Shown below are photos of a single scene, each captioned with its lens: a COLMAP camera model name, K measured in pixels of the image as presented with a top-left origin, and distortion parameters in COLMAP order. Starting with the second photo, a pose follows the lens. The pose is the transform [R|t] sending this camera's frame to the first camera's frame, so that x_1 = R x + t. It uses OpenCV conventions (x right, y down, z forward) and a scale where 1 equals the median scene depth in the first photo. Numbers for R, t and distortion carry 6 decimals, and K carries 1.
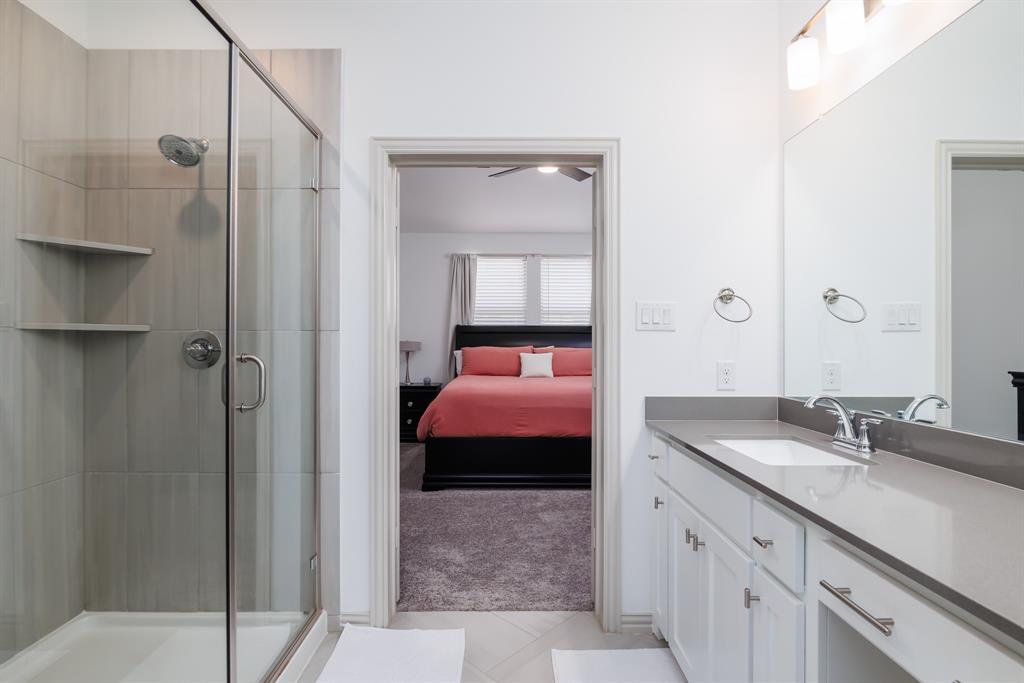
lens RADIAL K [[504.6, 0, 513.2], [0, 504.6, 342.6], [0, 0, 1]] dist [-0.002088, -0.001212]
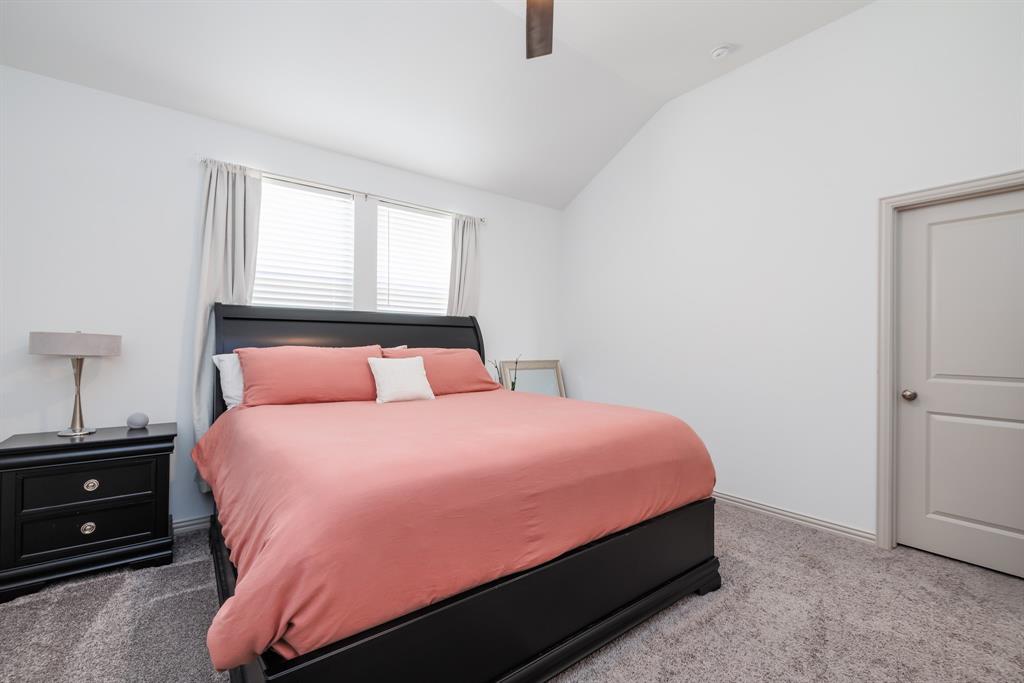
lens RADIAL K [[434.0, 0, 512.1], [0, 434.0, 341.6], [0, 0, 1]] dist [-0.001982, 0.000252]
pose [[0.790255, 0.005975, 0.612749, -0.145710], [-0.006183, 0.999979, -0.001776, 0.002243], [-0.612747, -0.002385, 0.790276, 0.493625]]
